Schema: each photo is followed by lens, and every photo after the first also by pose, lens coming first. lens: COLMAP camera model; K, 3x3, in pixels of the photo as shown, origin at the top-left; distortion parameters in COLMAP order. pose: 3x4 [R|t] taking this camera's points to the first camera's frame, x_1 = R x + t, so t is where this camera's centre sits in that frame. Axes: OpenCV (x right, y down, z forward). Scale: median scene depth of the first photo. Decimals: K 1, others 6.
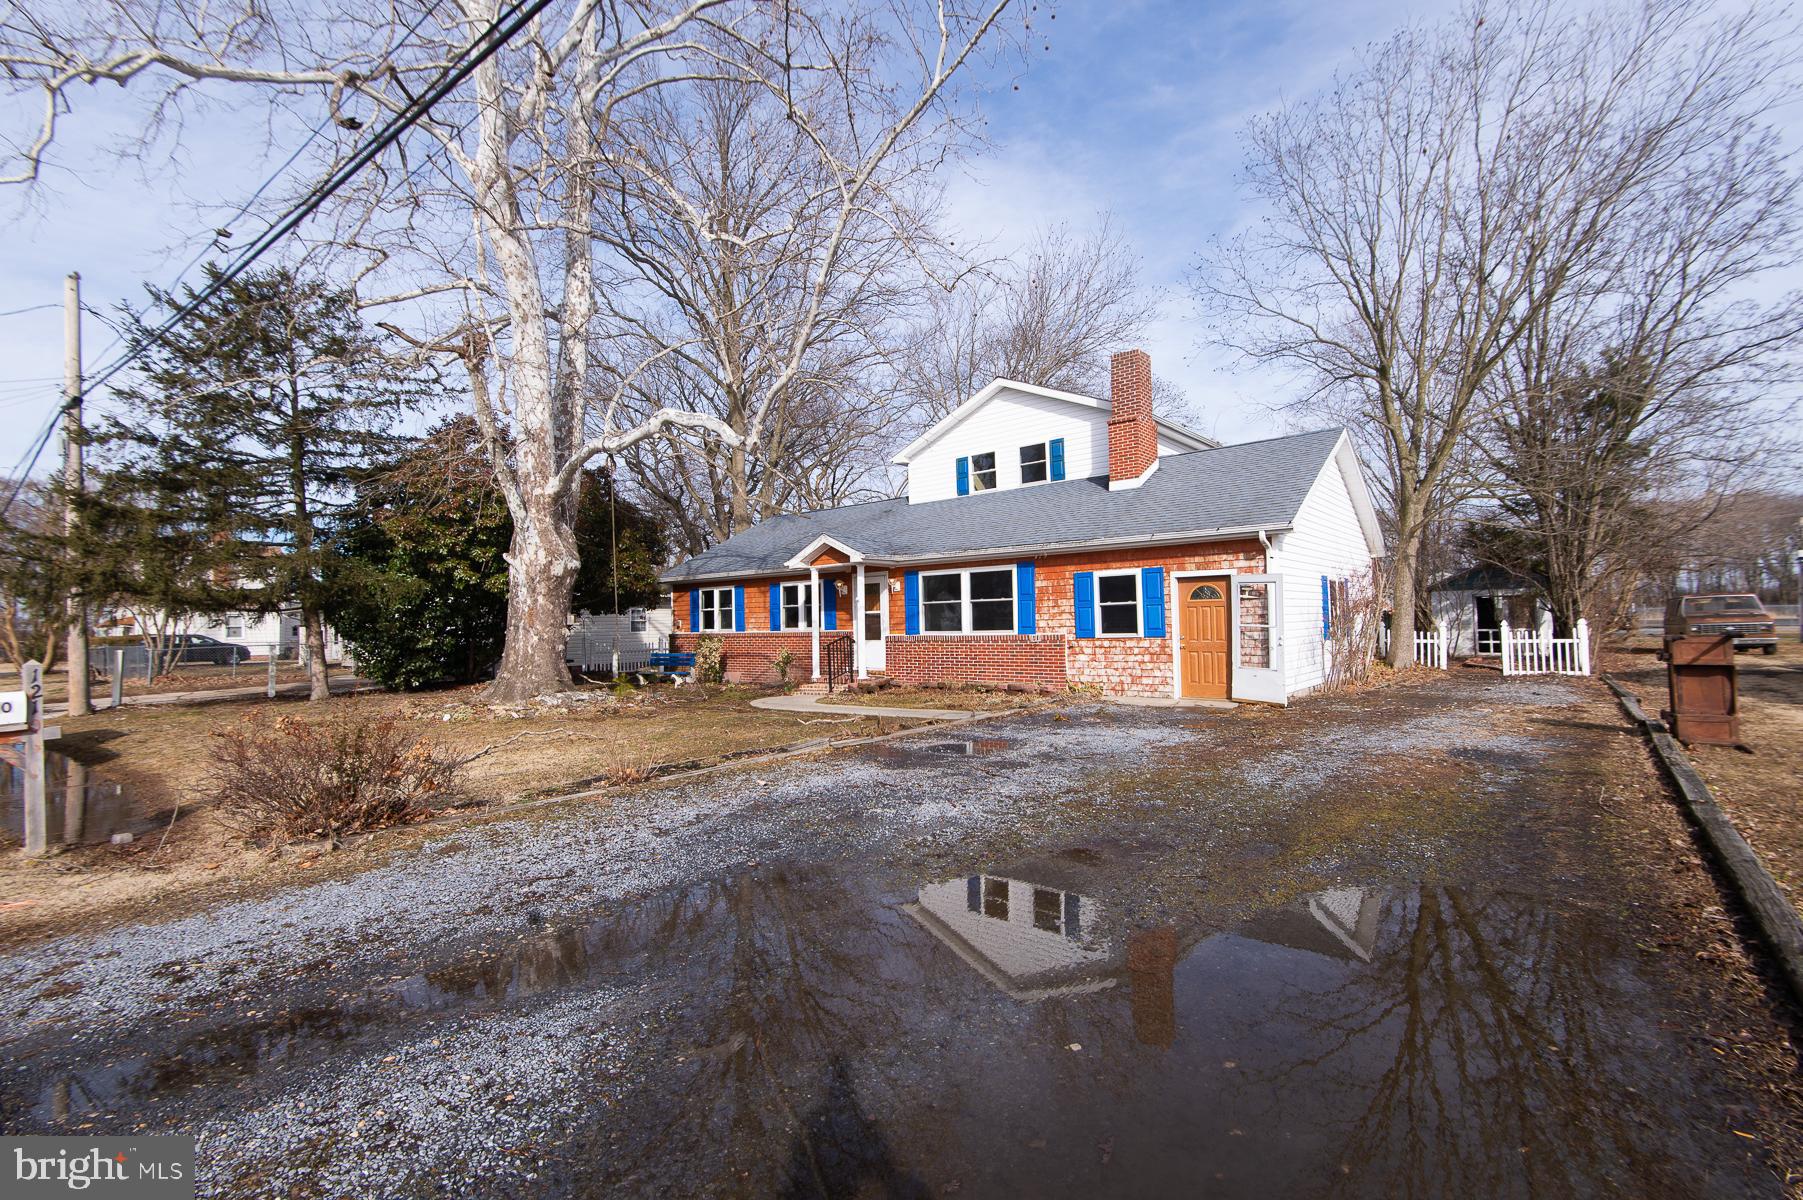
lens RADIAL K [[800.2, 0, 907.0], [0, 800.2, 599.3], [0, 0, 1]] dist [0.035561, -0.019951]
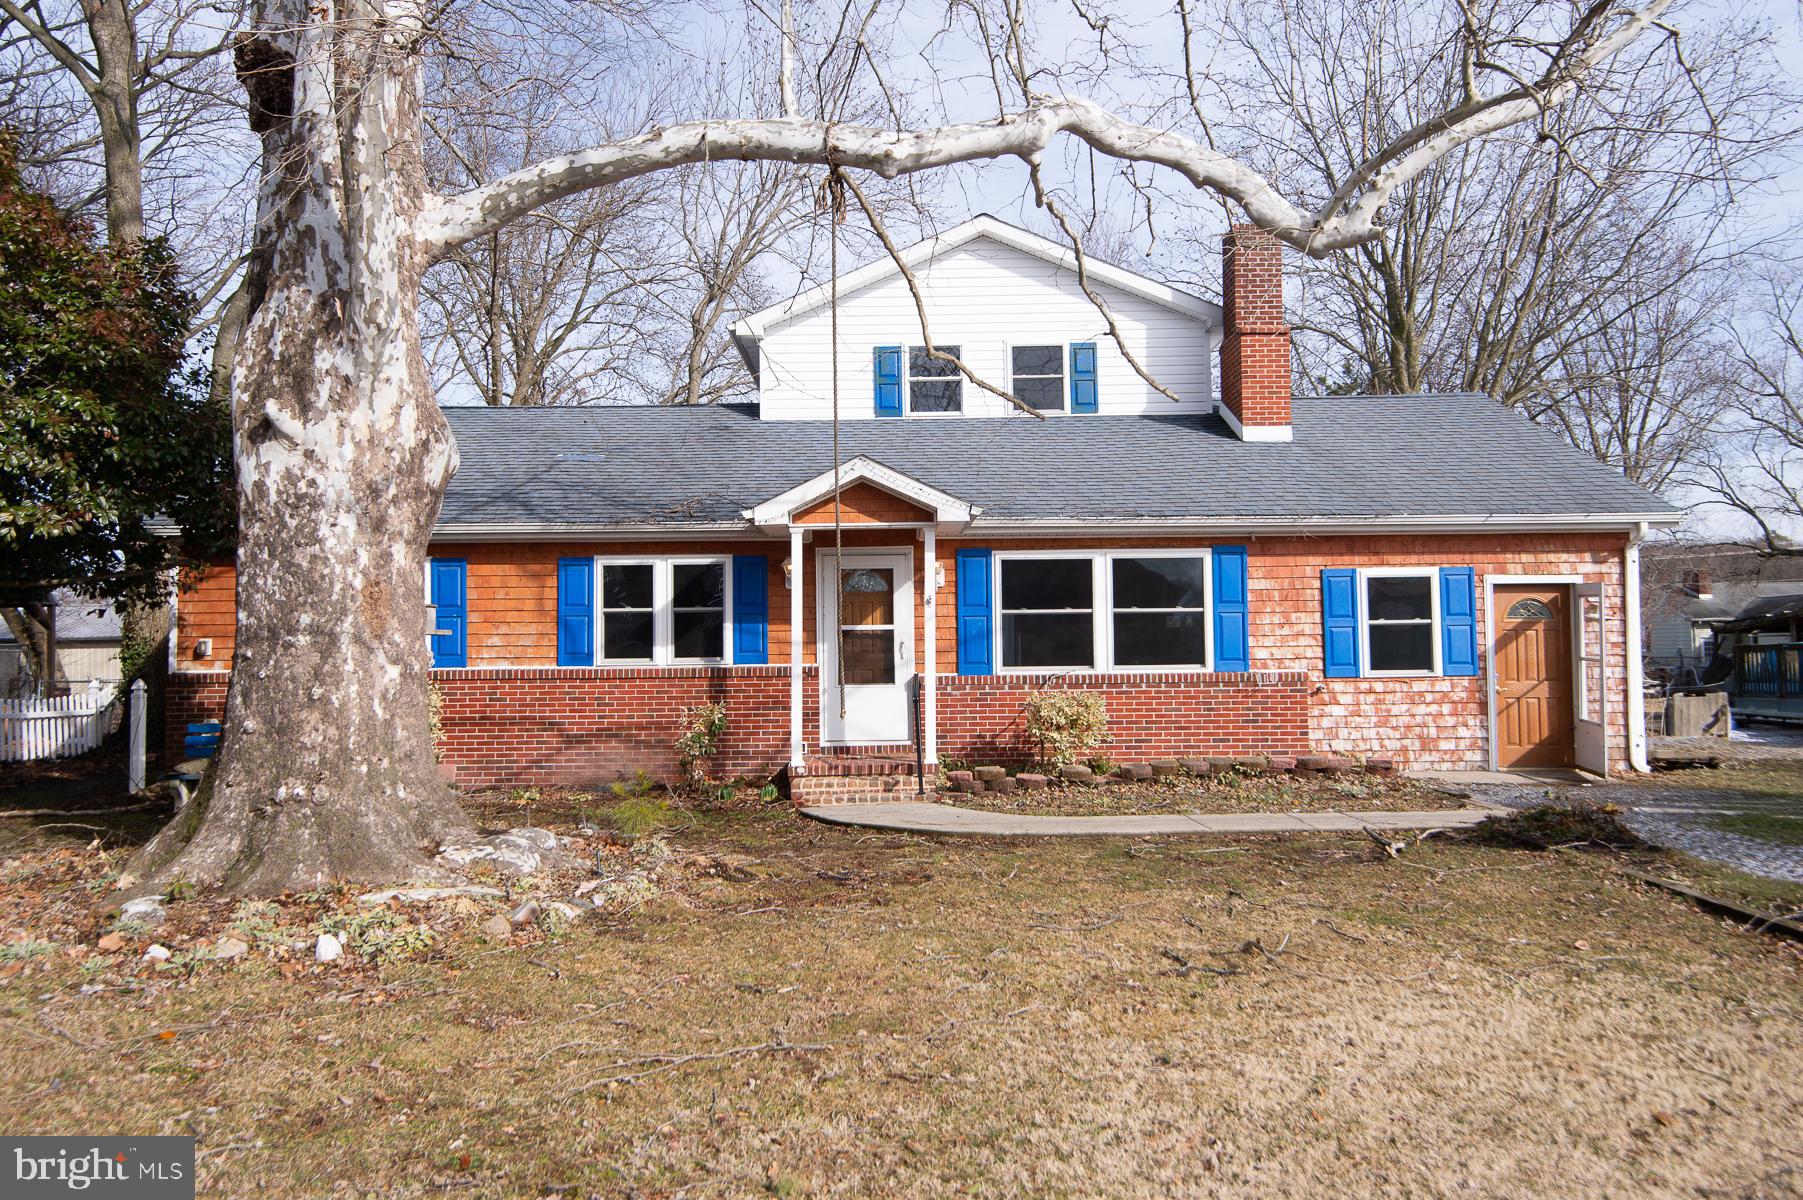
lens RADIAL K [[1271.1, 0, 905.5], [0, 1271.1, 603.7], [0, 0, 1]] dist [0.021415, 0.001139]
pose [[0.768411, 0.041824, 0.638589, -0.618365], [-0.025382, 0.999069, -0.034891, 0.033128], [-0.639453, 0.010602, 0.768757, 0.456295]]
